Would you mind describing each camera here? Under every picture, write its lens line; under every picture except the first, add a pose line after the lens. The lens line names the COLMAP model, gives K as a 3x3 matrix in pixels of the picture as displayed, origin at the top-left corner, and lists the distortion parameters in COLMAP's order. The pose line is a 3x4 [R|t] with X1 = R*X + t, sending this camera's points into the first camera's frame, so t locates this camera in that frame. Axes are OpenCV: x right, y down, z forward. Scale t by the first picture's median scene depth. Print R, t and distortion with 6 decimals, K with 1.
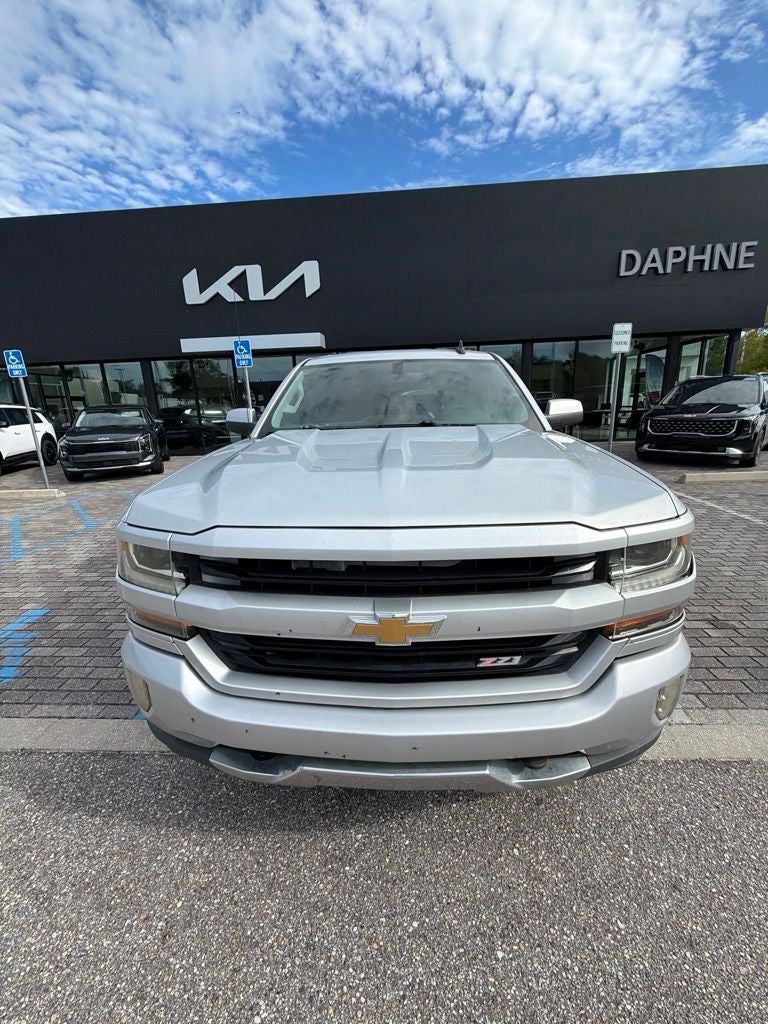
lens RADIAL K [[407.0, 0, 392.5], [0, 407.0, 509.7], [0, 0, 1]] dist [0.003415, -0.000773]
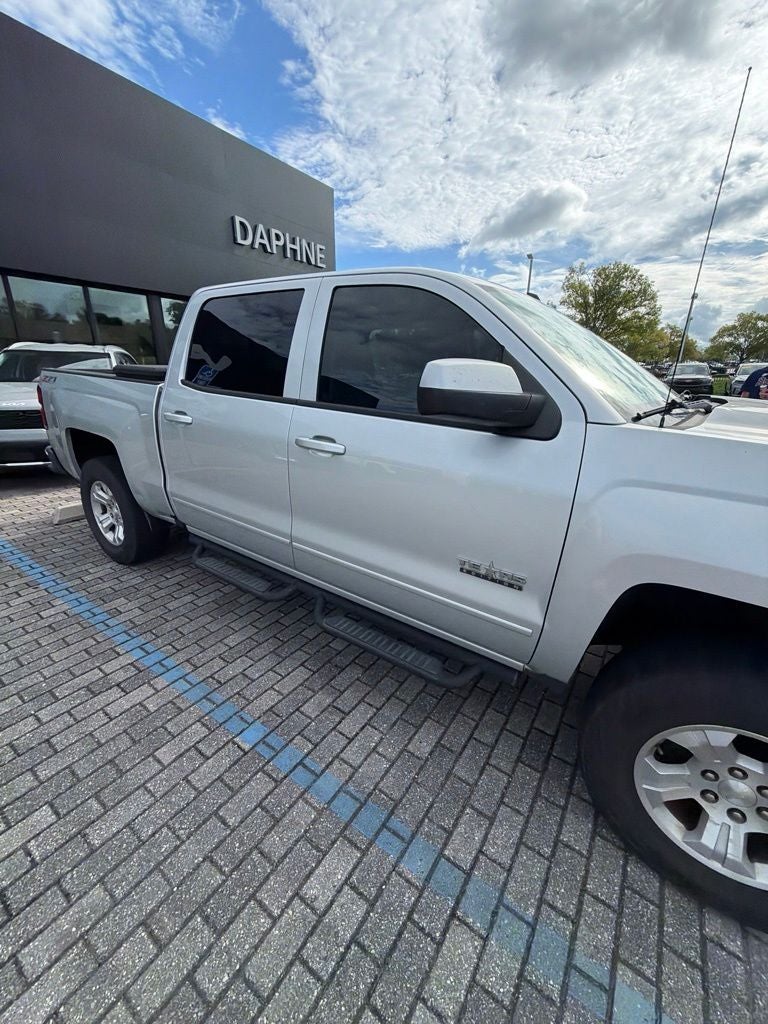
lens RADIAL K [[407.0, 0, 383.8], [0, 407.0, 506.5], [0, 0, 1]] dist [0.003415, -0.000773]
pose [[0.530811, -0.227228, 0.816460, -0.190089], [0.181886, 0.971482, 0.152122, -0.042775], [-0.827742, 0.067755, 0.557003, 0.202384]]
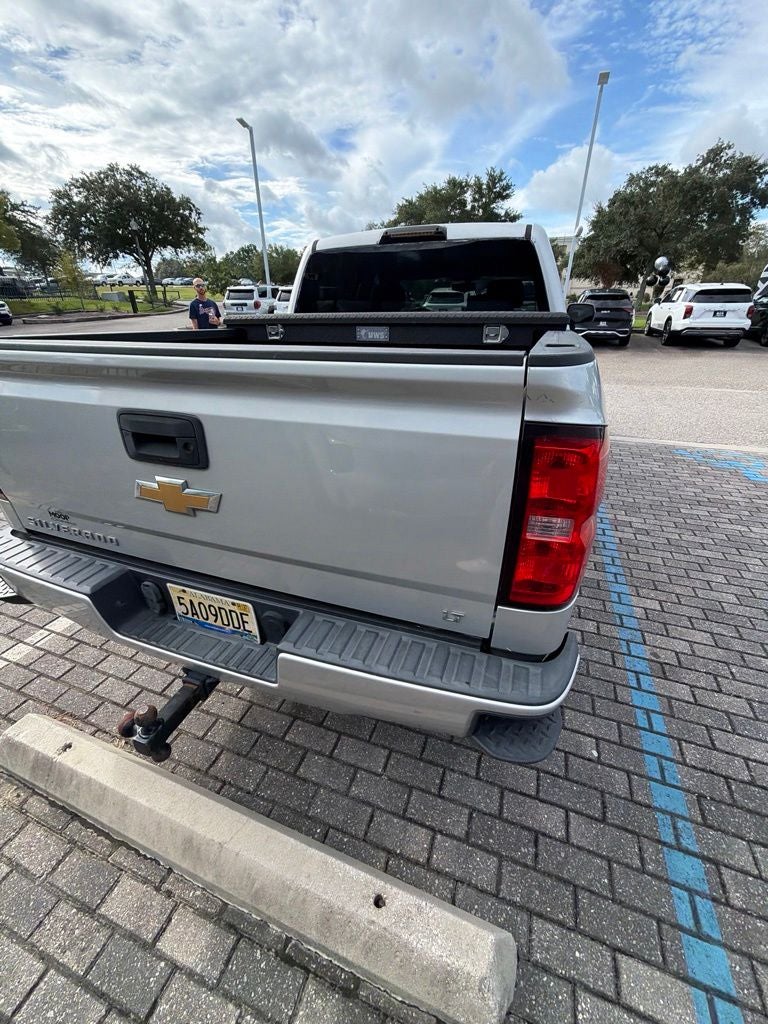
lens RADIAL K [[407.0, 0, 385.3], [0, 407.0, 514.6], [0, 0, 1]] dist [0.003415, -0.000773]
pose [[-0.950018, -0.102515, 0.294882, -0.053346], [0.121466, 0.748750, 0.651628, -0.159982], [-0.287595, 0.654877, -0.698874, 0.616274]]
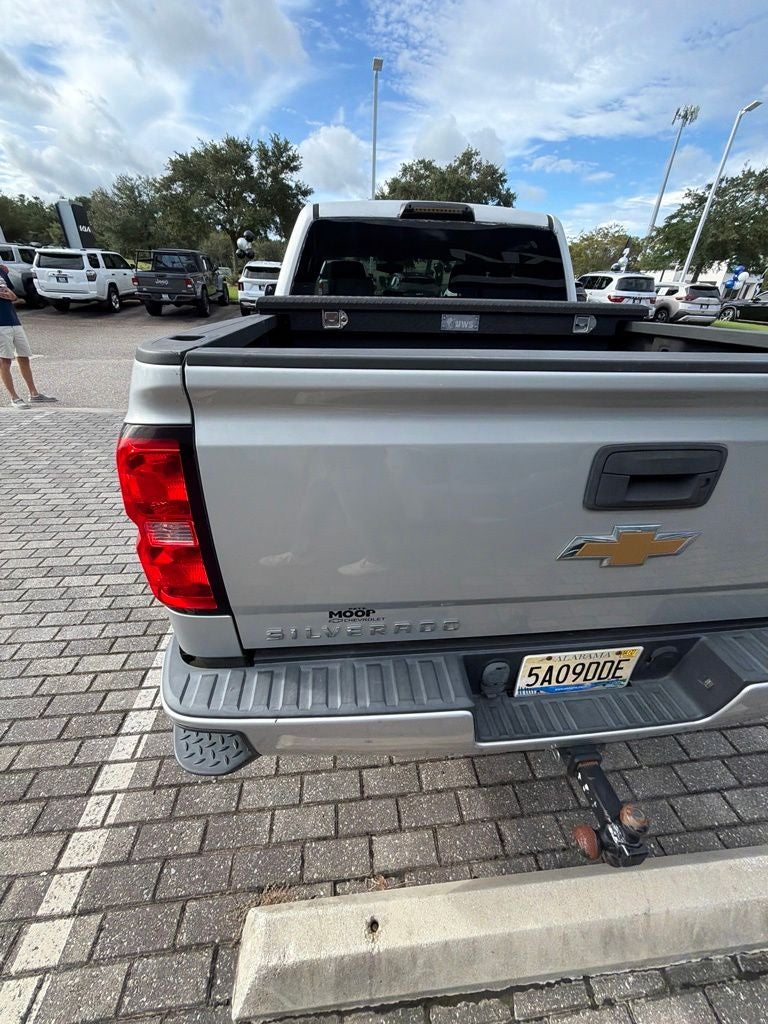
lens RADIAL K [[407.0, 0, 385.8], [0, 407.0, 515.1], [0, 0, 1]] dist [0.003415, -0.000773]
pose [[-0.988737, 0.082455, -0.124900, 0.063782], [-0.029825, 0.709252, 0.704324, -0.162591], [0.146661, 0.700116, -0.698805, 0.604146]]
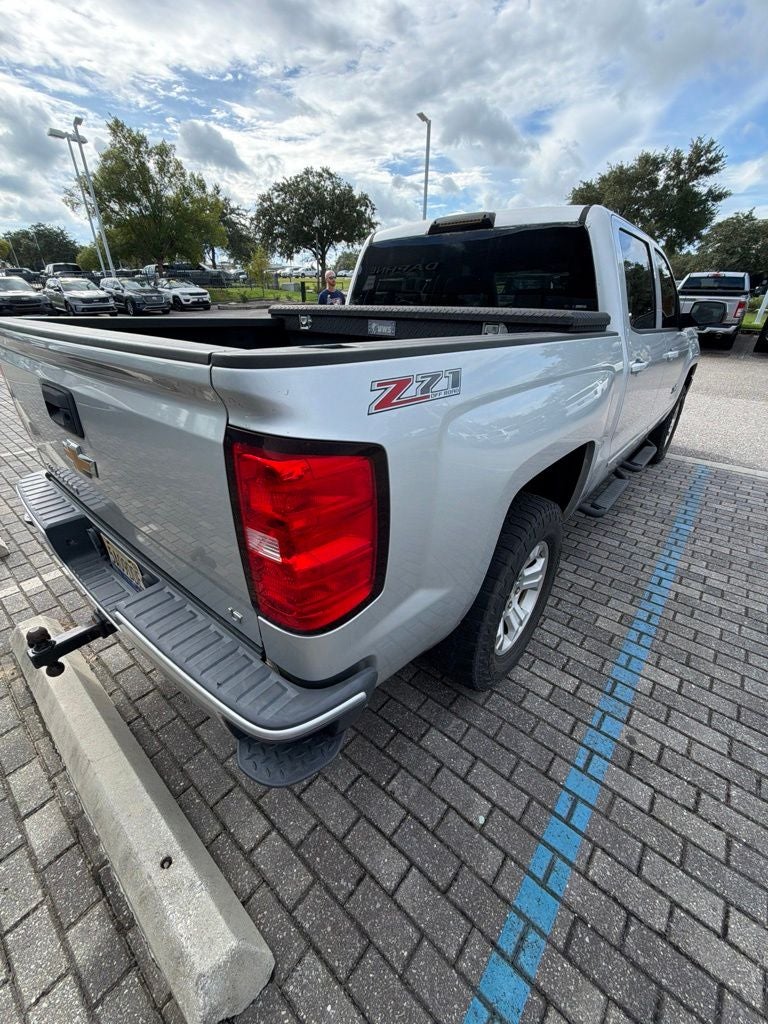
lens RADIAL K [[407.0, 0, 386.0], [0, 407.0, 514.9], [0, 0, 1]] dist [0.003415, -0.000773]
pose [[-0.788087, -0.262634, 0.556725, -0.105788], [0.180658, 0.765906, 0.617050, -0.149960], [-0.588457, 0.586866, -0.556154, 0.585246]]
